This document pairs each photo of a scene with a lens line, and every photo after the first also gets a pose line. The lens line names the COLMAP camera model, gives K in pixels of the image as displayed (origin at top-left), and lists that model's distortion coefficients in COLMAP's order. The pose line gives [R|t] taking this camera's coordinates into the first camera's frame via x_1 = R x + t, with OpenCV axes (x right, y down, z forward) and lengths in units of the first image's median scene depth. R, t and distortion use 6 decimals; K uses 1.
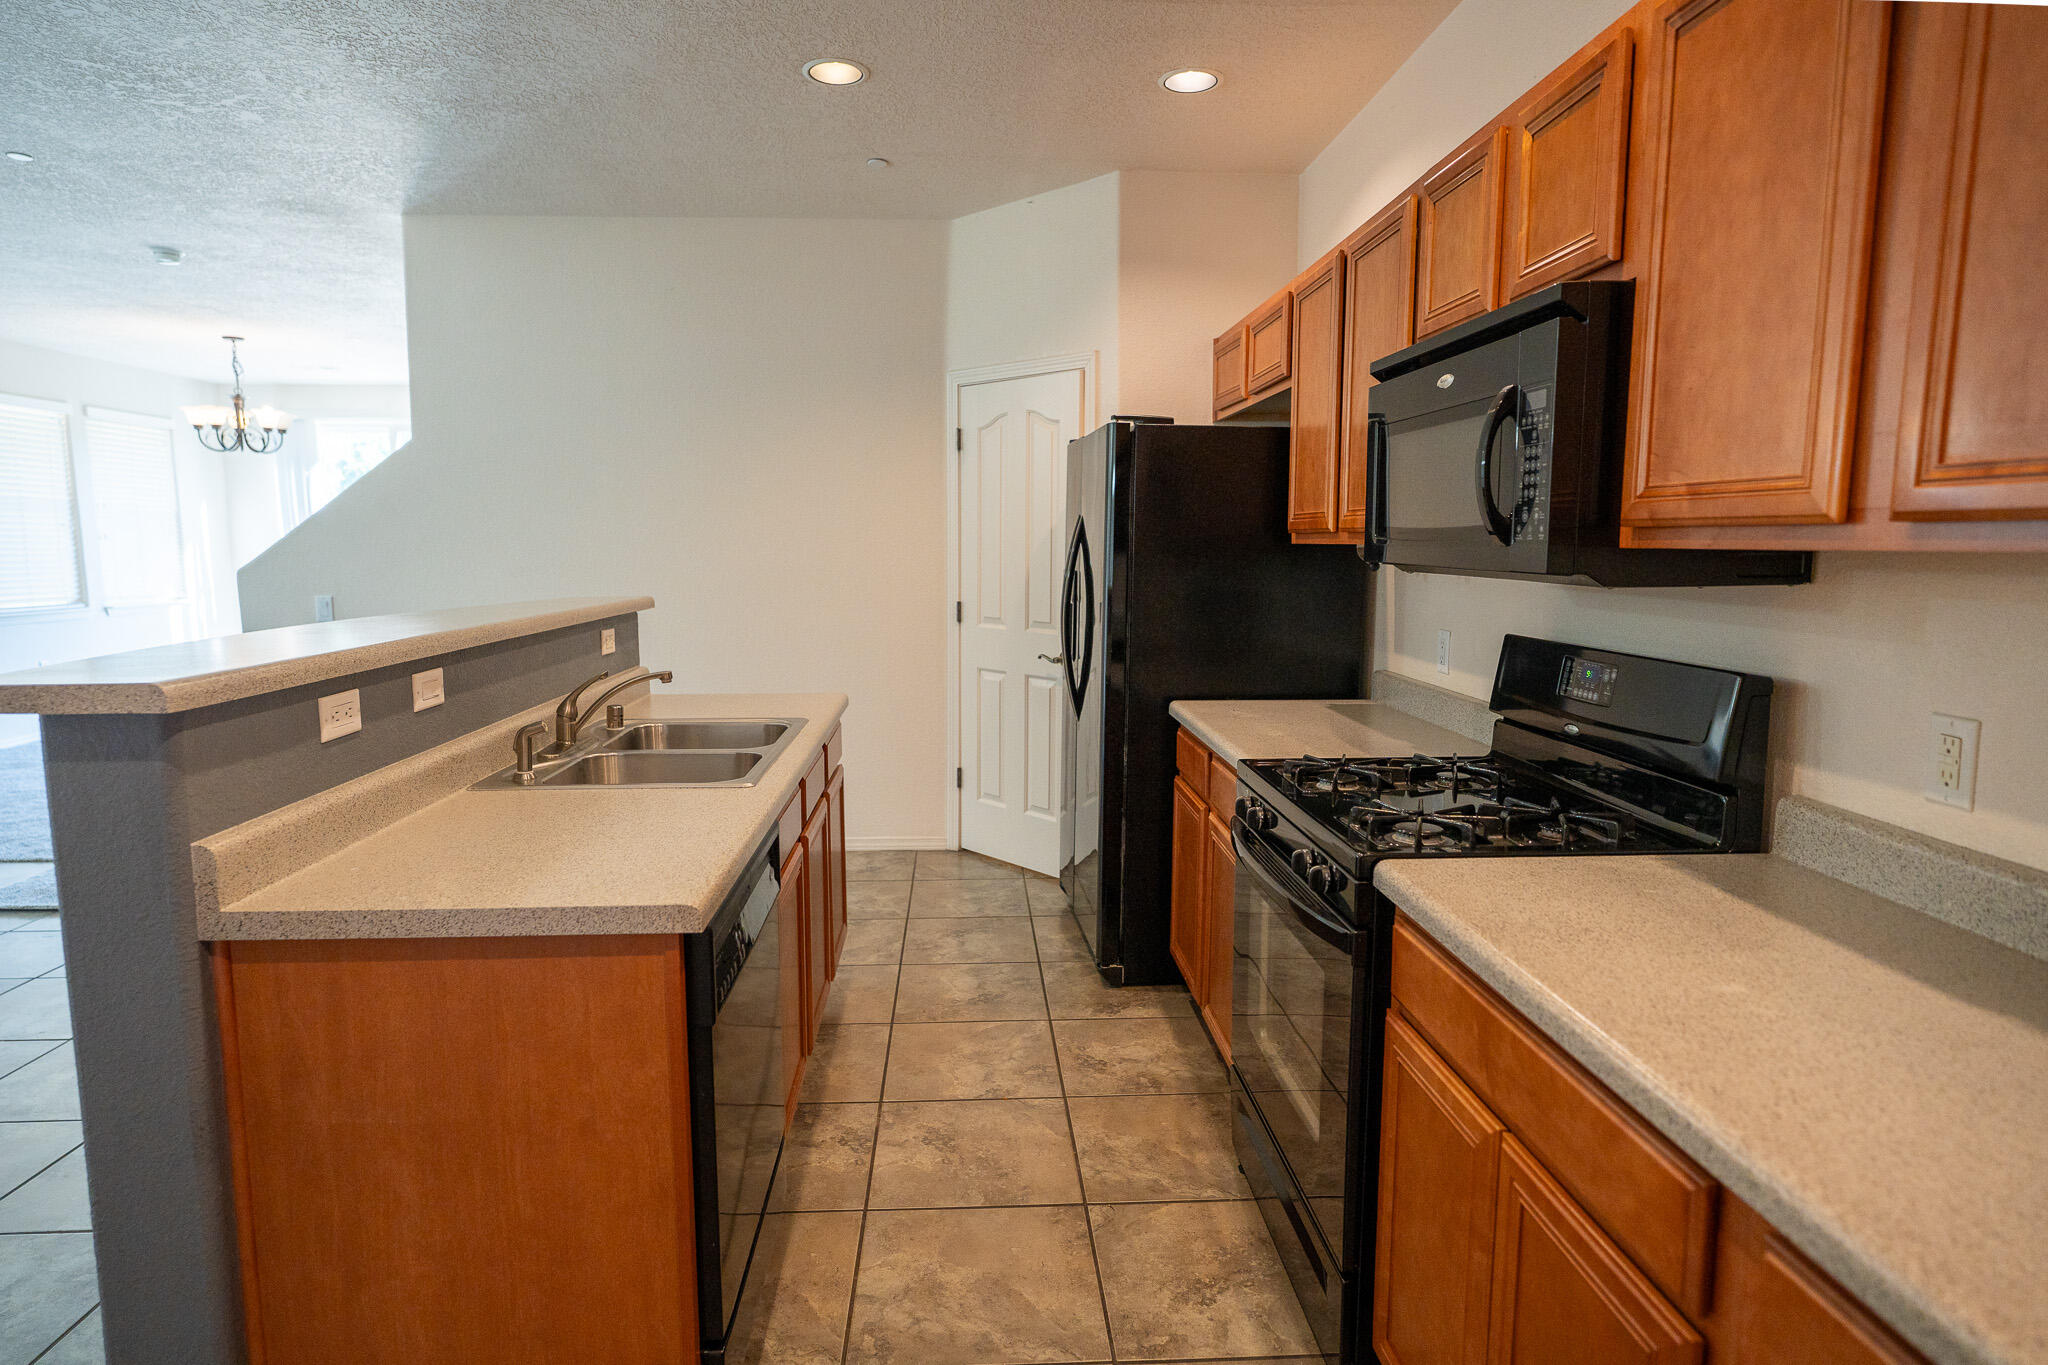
lens RADIAL K [[1141.1, 0, 1018.6], [0, 1141.1, 689.3], [0, 0, 1]] dist [-0.006260, 0.000433]
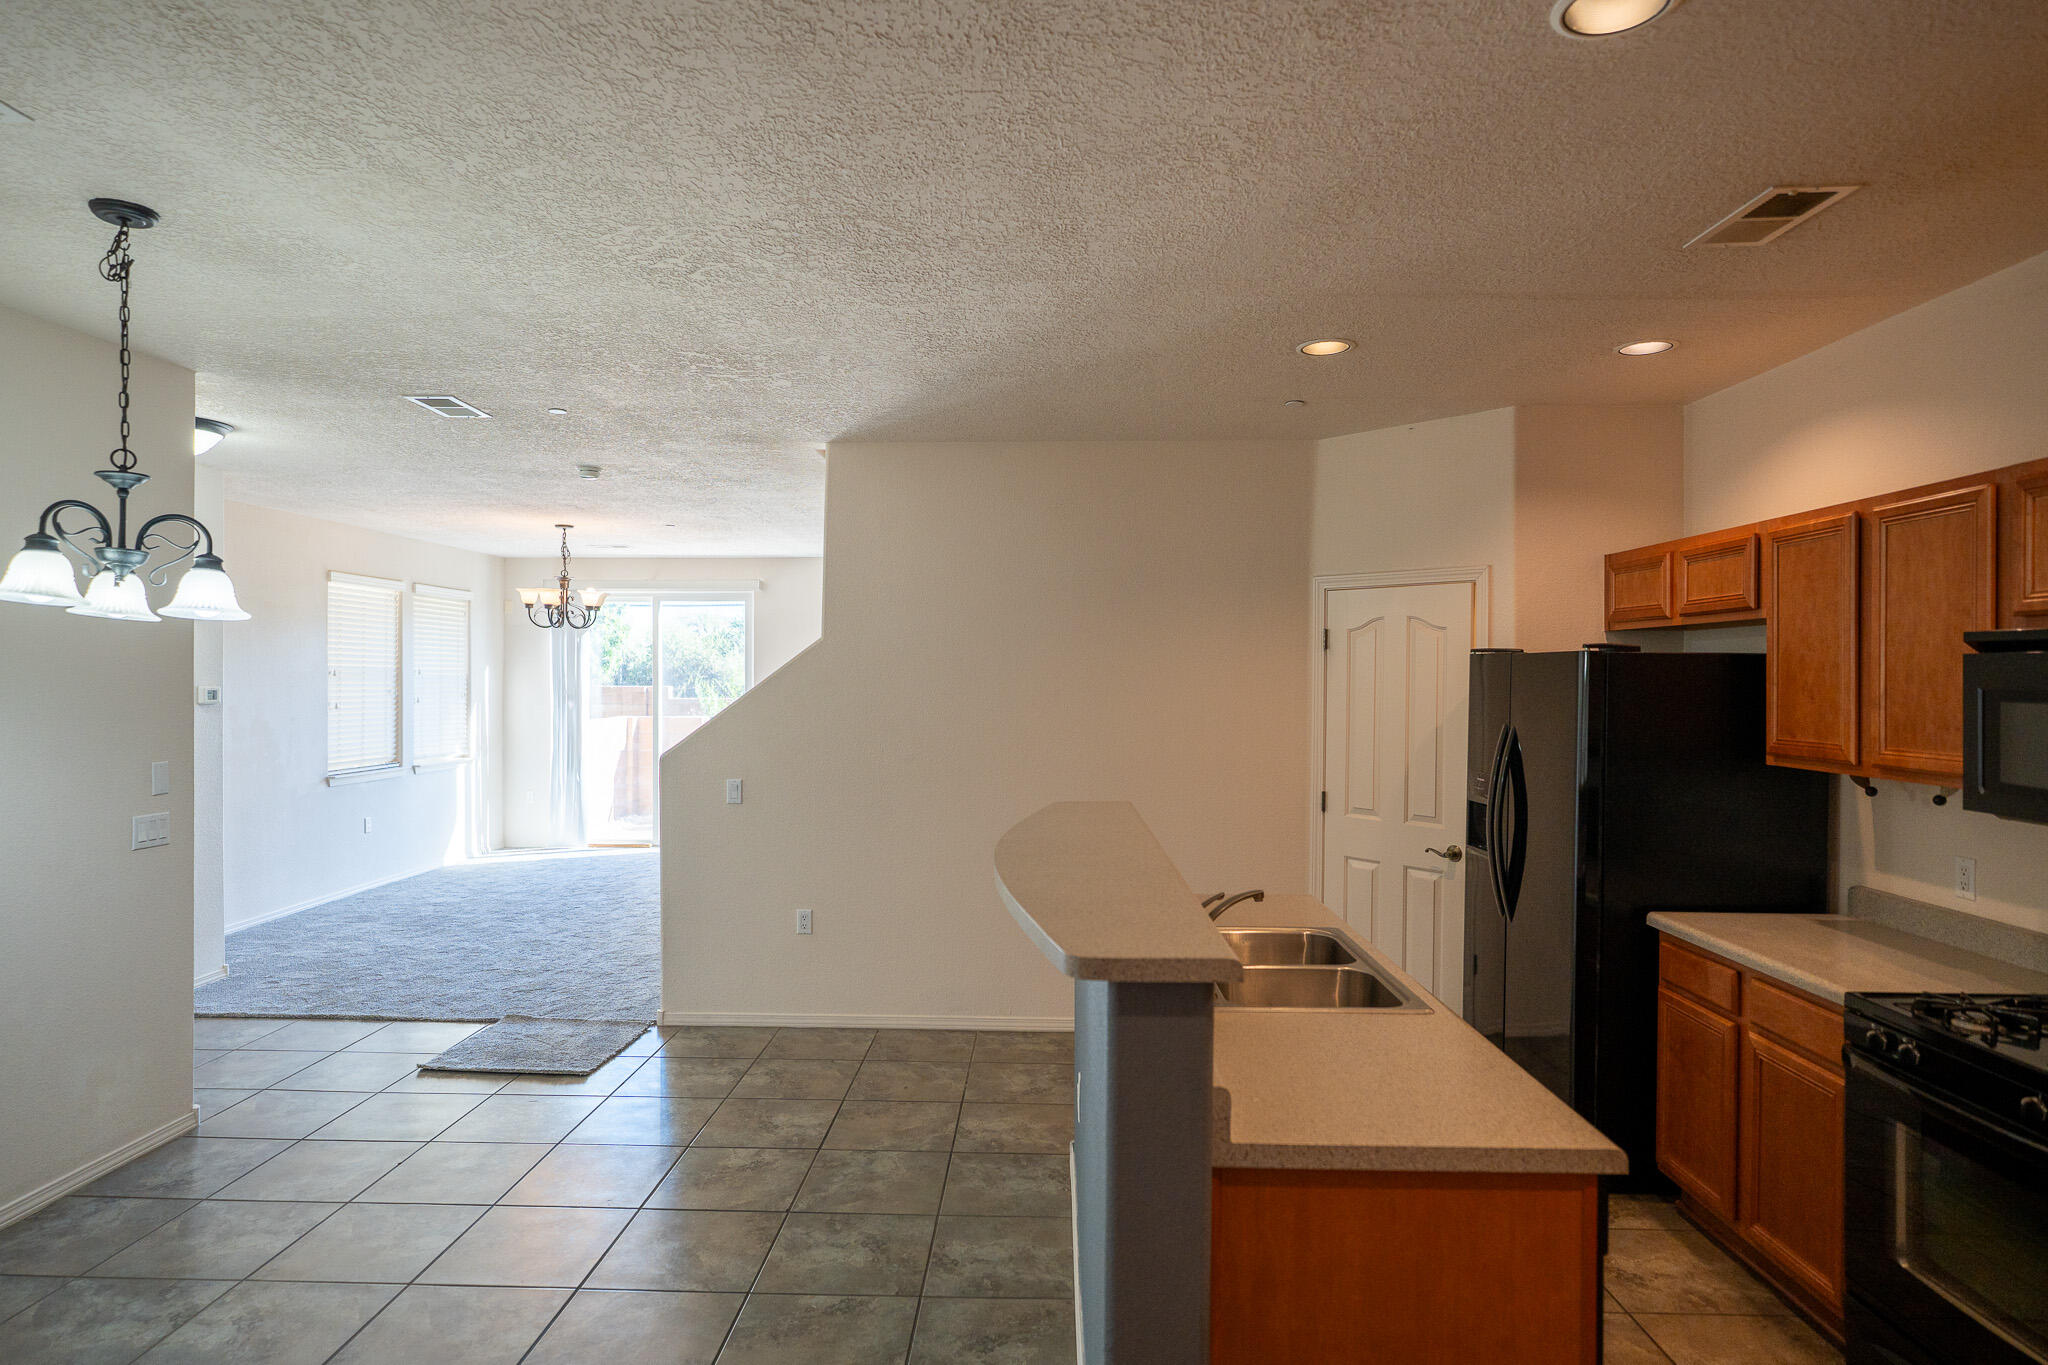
lens RADIAL K [[1164.1, 0, 1024.0], [0, 1164.1, 682.5], [0, 0, 1]] dist [-0.001181, 0.001298]
pose [[0.996467, 0.004409, -0.083866, -0.367624], [-0.014893, 0.992070, -0.124798, -0.059845], [0.082651, 0.125606, 0.988631, -0.138332]]
